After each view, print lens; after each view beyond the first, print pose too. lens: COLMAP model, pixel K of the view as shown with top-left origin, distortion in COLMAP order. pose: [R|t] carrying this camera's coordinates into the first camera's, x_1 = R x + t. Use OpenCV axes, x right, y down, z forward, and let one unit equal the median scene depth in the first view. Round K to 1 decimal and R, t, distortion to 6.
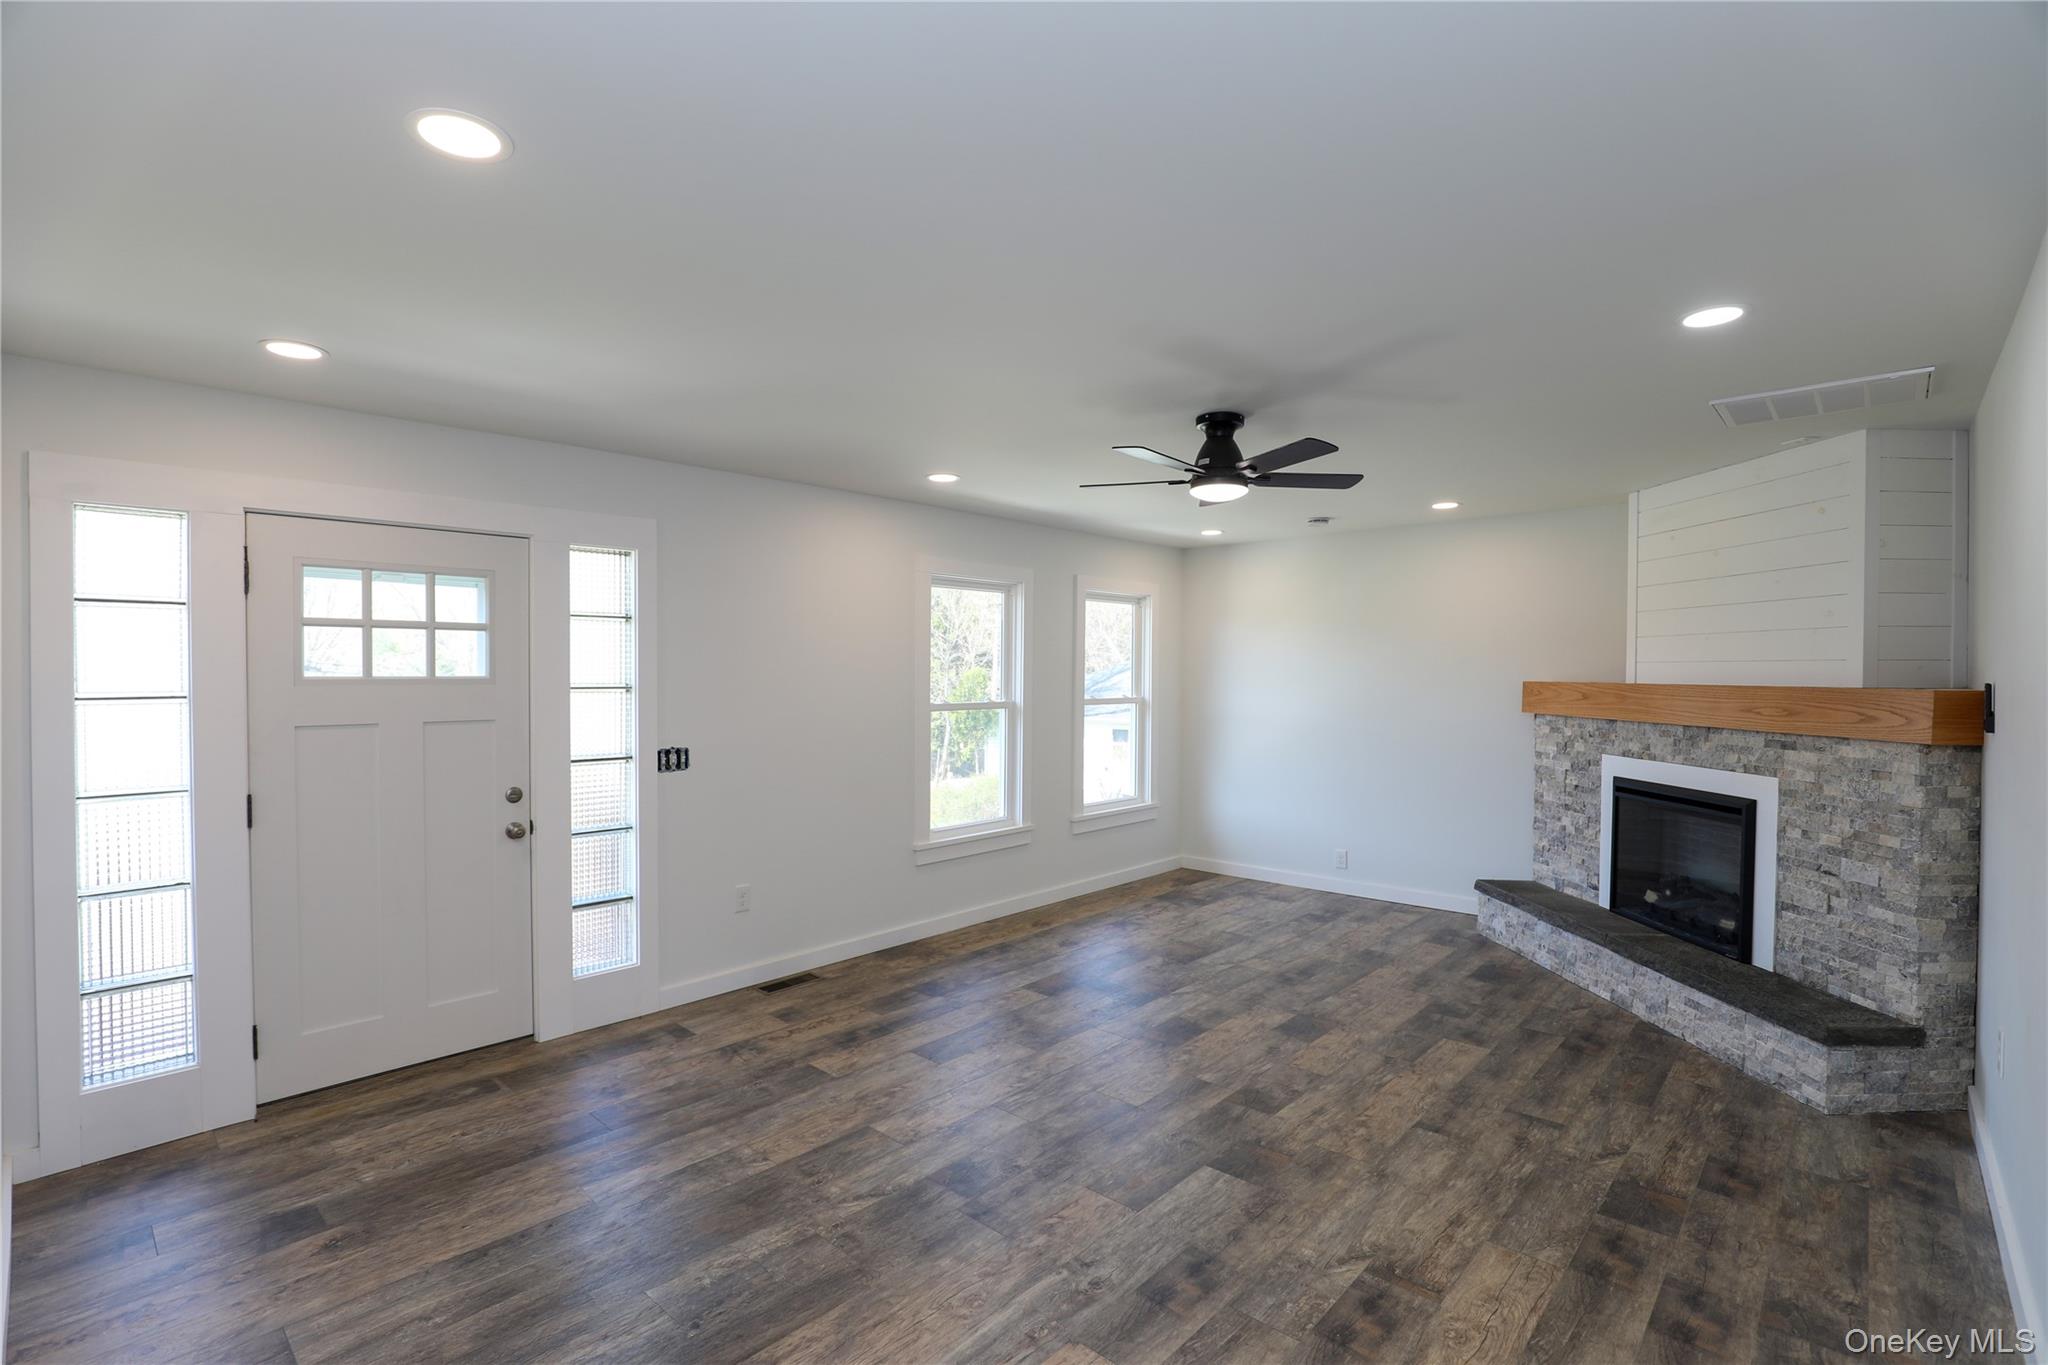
lens RADIAL K [[936.3, 0, 1013.3], [0, 936.3, 677.5], [0, 0, 1]] dist [-0.030754, 0.004867]
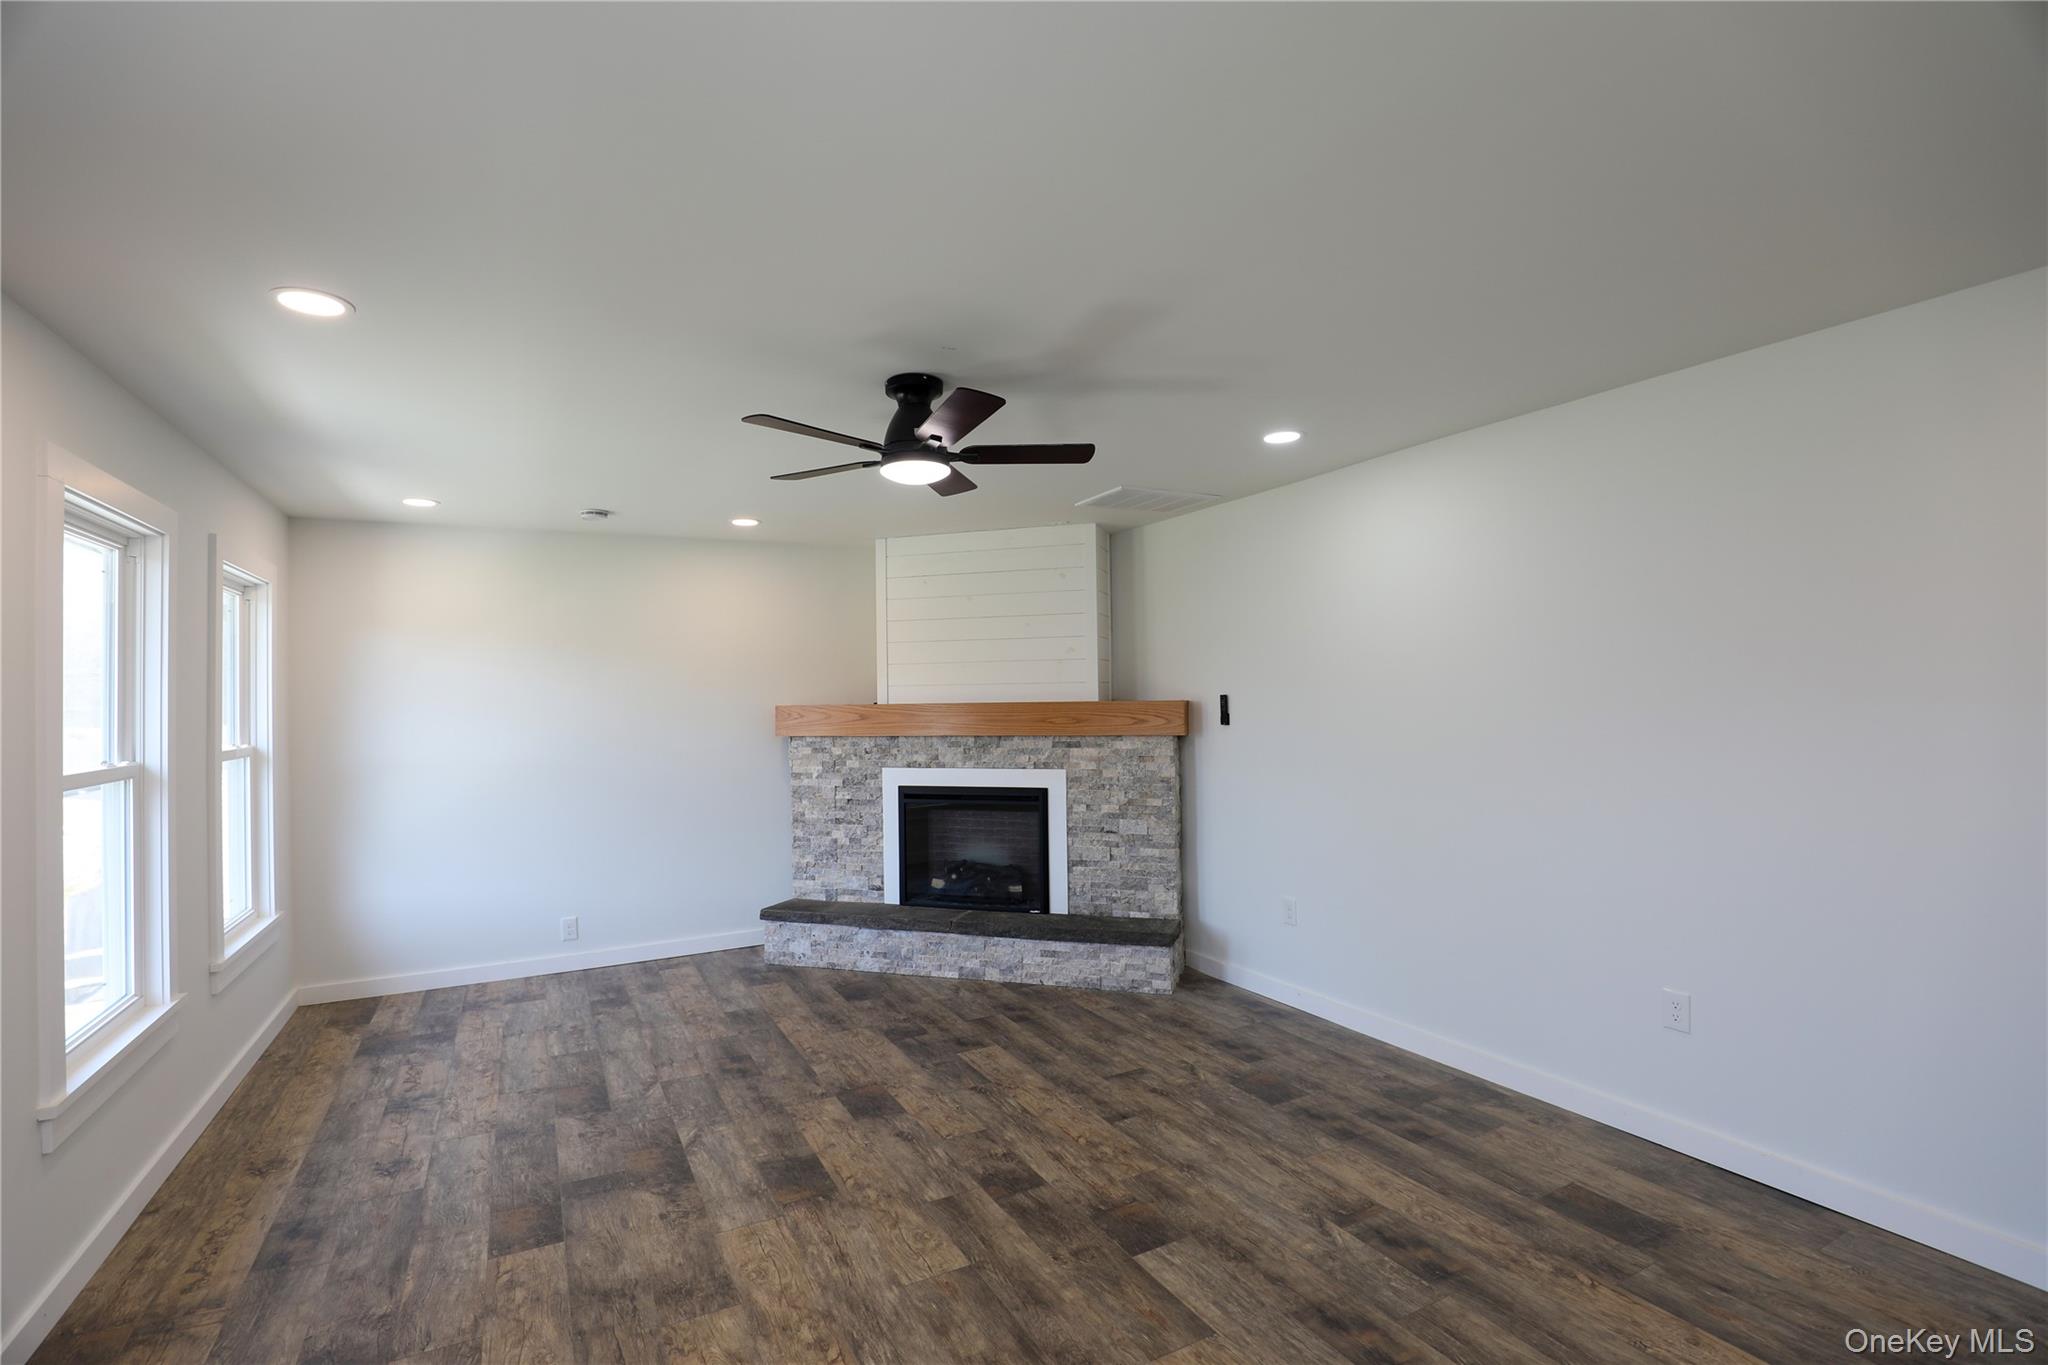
lens RADIAL K [[936.3, 0, 1016.1], [0, 936.3, 690.6], [0, 0, 1]] dist [-0.030754, 0.004867]
pose [[0.338289, -0.004365, 0.941032, -0.454684], [0.024661, 0.999687, -0.004228, -0.002063], [-0.940719, 0.024637, 0.338290, 0.563248]]
